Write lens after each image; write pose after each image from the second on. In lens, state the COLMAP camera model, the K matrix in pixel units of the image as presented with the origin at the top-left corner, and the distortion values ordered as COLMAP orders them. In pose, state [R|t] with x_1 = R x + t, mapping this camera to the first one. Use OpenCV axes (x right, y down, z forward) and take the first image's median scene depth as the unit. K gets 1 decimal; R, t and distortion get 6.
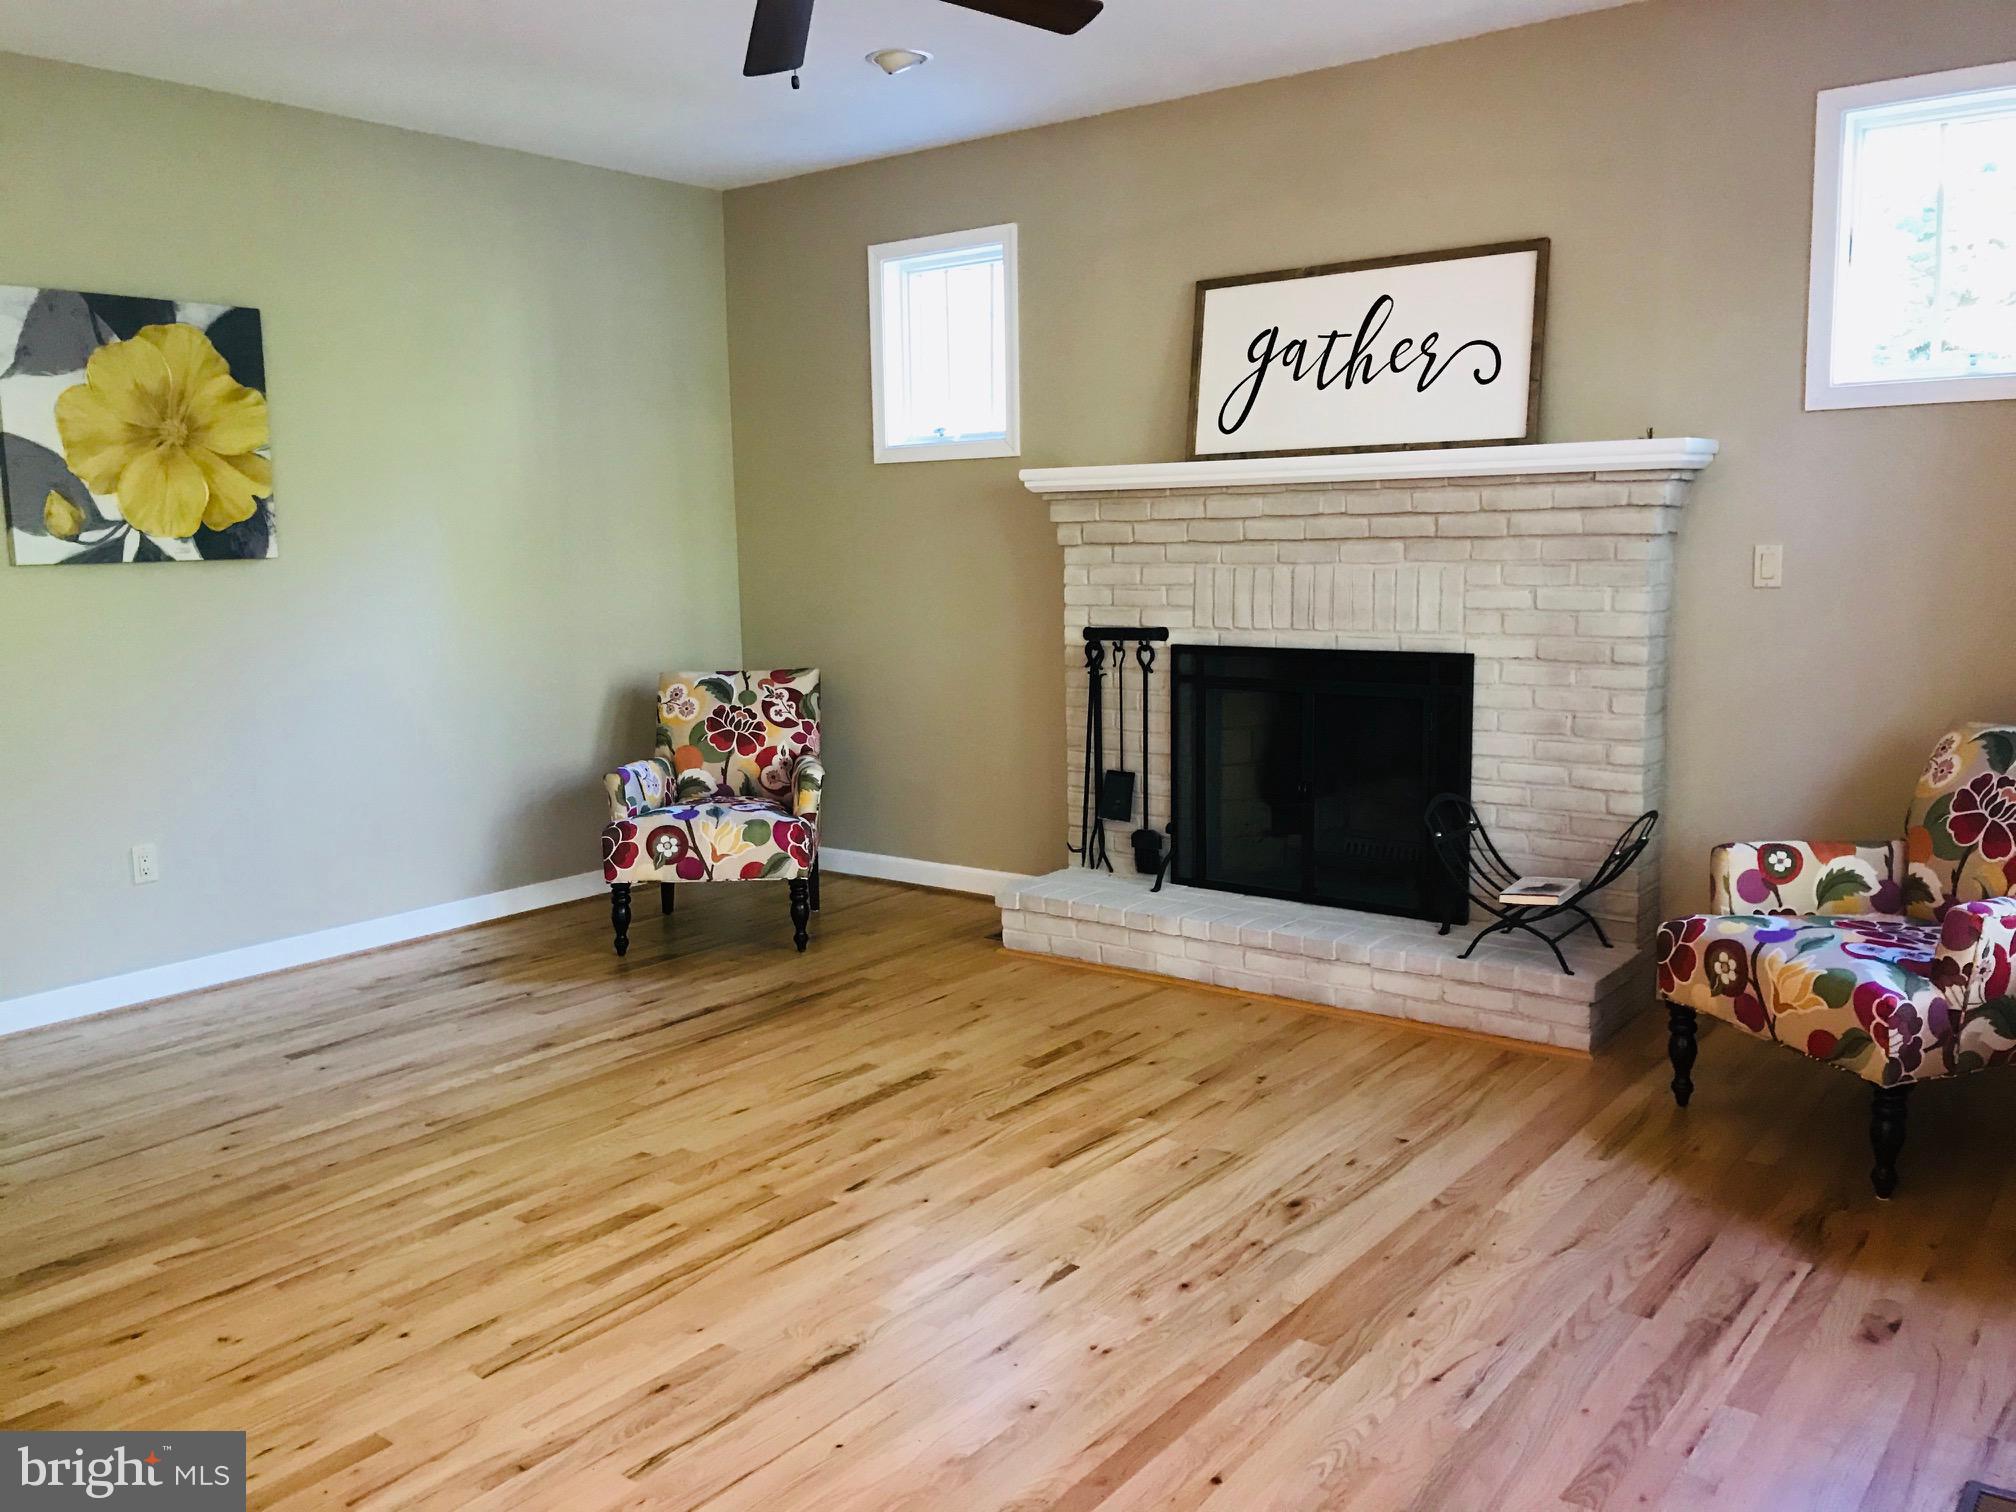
lens RADIAL K [[1652.2, 0, 998.2], [0, 1652.2, 759.7], [0, 0, 1]] dist [0.044431, -0.066502]
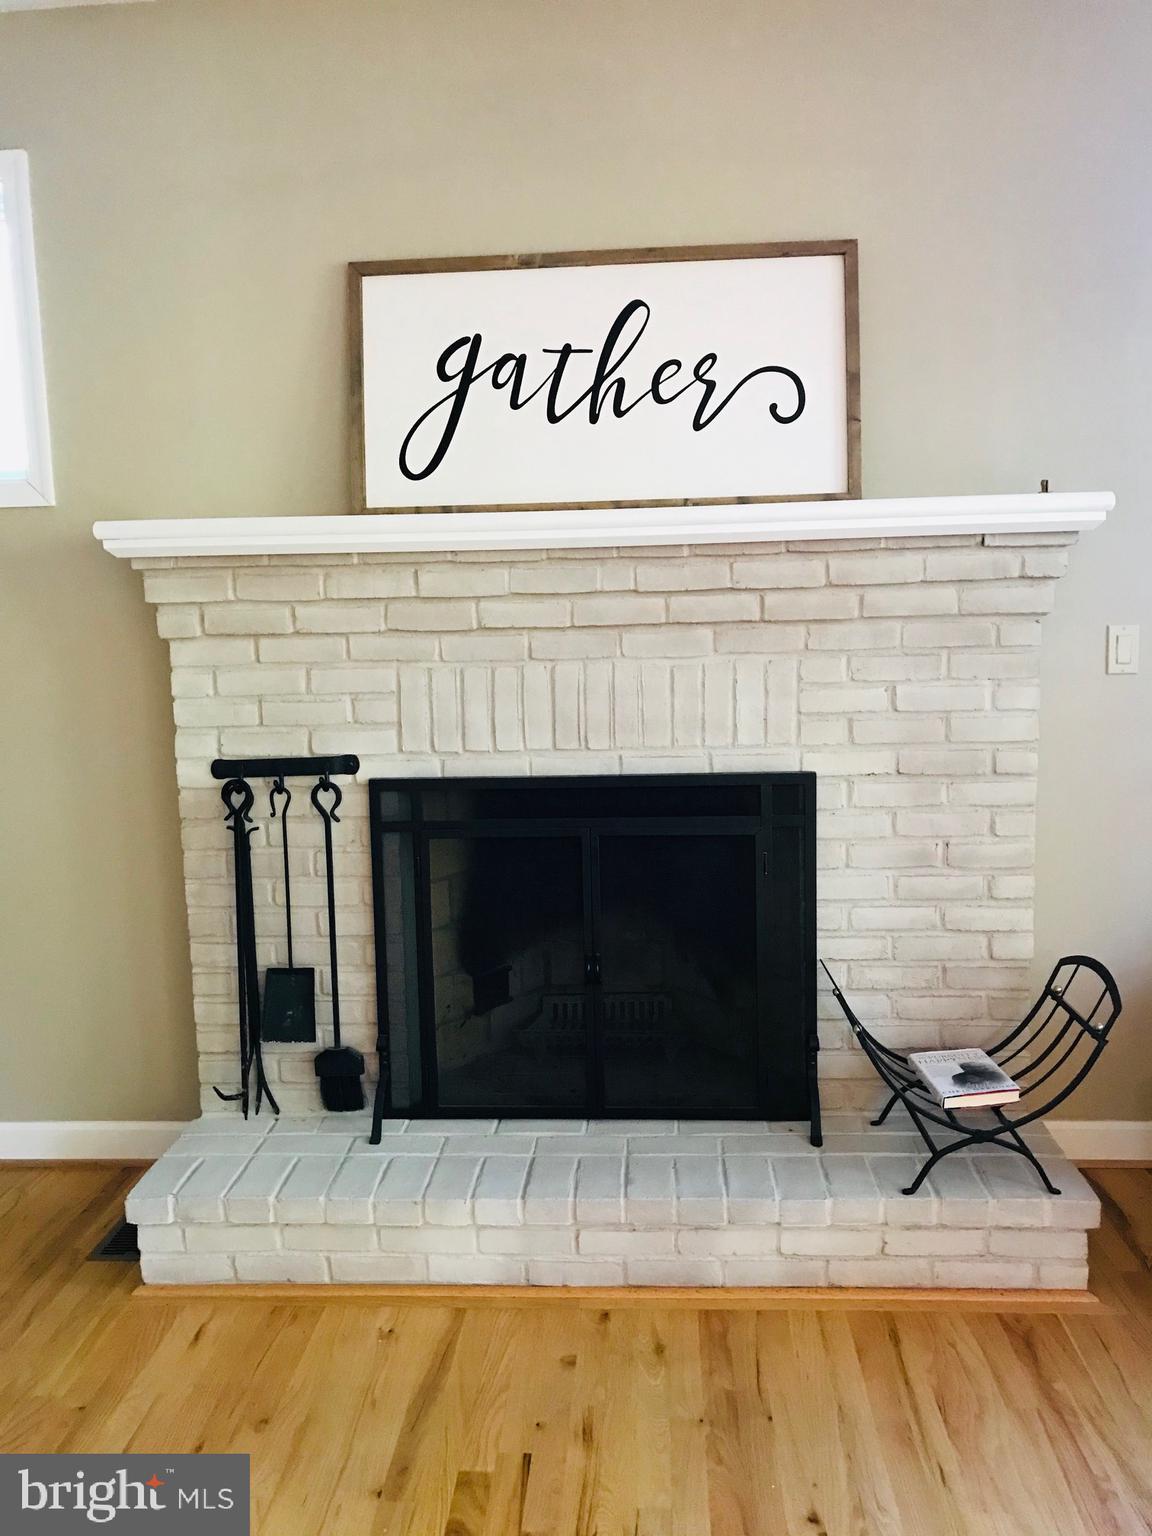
lens RADIAL K [[1258.8, 0, 583.1], [0, 1258.8, 770.2], [0, 0, 1]] dist [0.044431, -0.066502]
pose [[0.825435, -0.075678, 0.559401, -0.121788], [0.086960, 0.996191, 0.006453, -0.073460], [-0.557759, 0.043319, 0.828872, 0.543762]]
